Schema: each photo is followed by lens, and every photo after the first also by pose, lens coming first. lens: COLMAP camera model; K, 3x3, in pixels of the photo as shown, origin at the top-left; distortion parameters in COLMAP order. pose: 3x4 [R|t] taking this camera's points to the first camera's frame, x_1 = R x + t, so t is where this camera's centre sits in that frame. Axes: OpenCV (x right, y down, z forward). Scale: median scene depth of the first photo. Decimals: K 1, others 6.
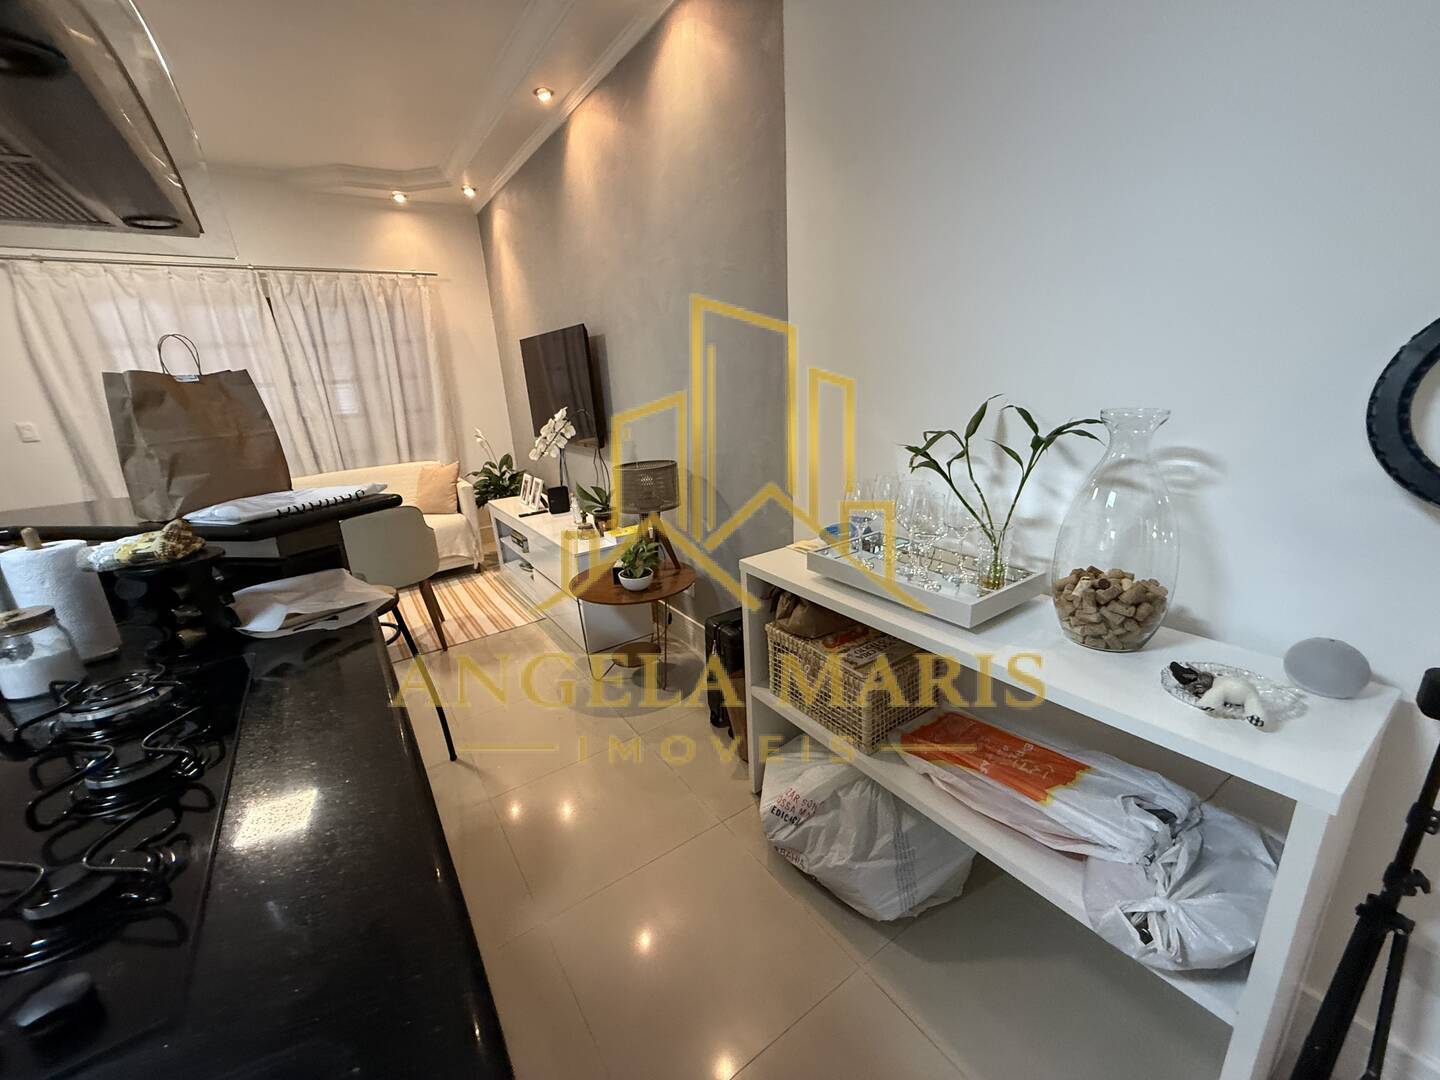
lens RADIAL K [[573.7, 0, 720.0], [0, 573.7, 540.0], [0, 0, 1]] dist [0.001387, 0.000019]
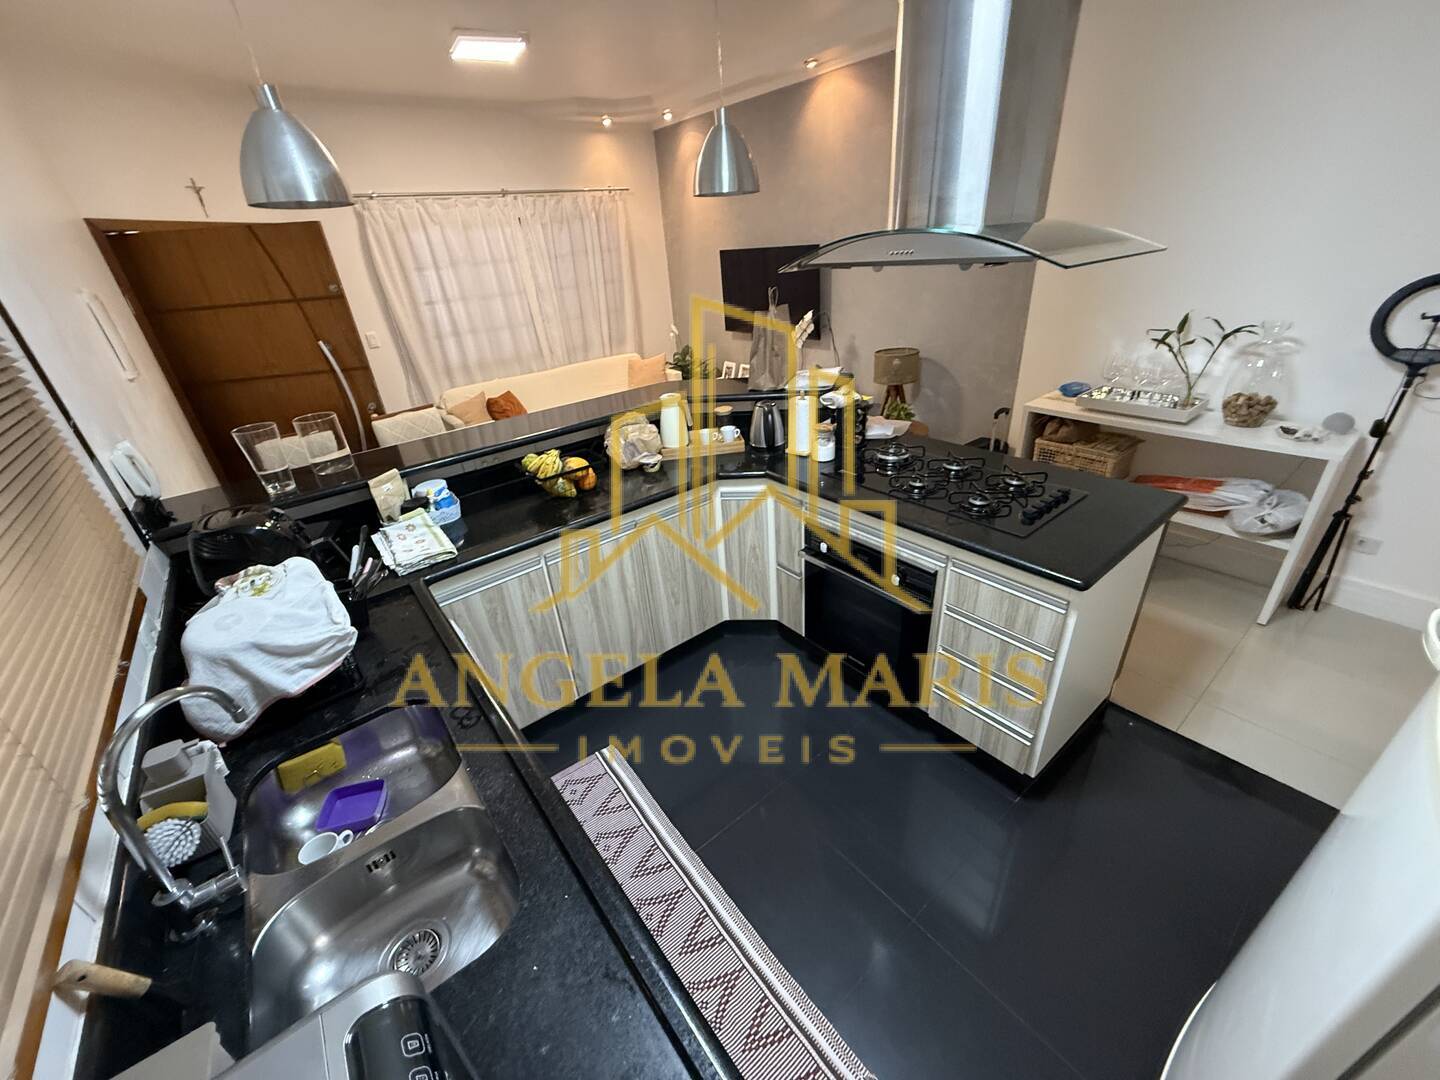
lens RADIAL K [[573.7, 0, 720.0], [0, 573.7, 540.0], [0, 0, 1]] dist [0.001387, 0.000019]
pose [[0.997276, -0.048356, 0.055699, -1.320617], [0.036813, 0.980656, 0.192248, 0.089041], [-0.063917, -0.189674, 0.979764, -1.020180]]
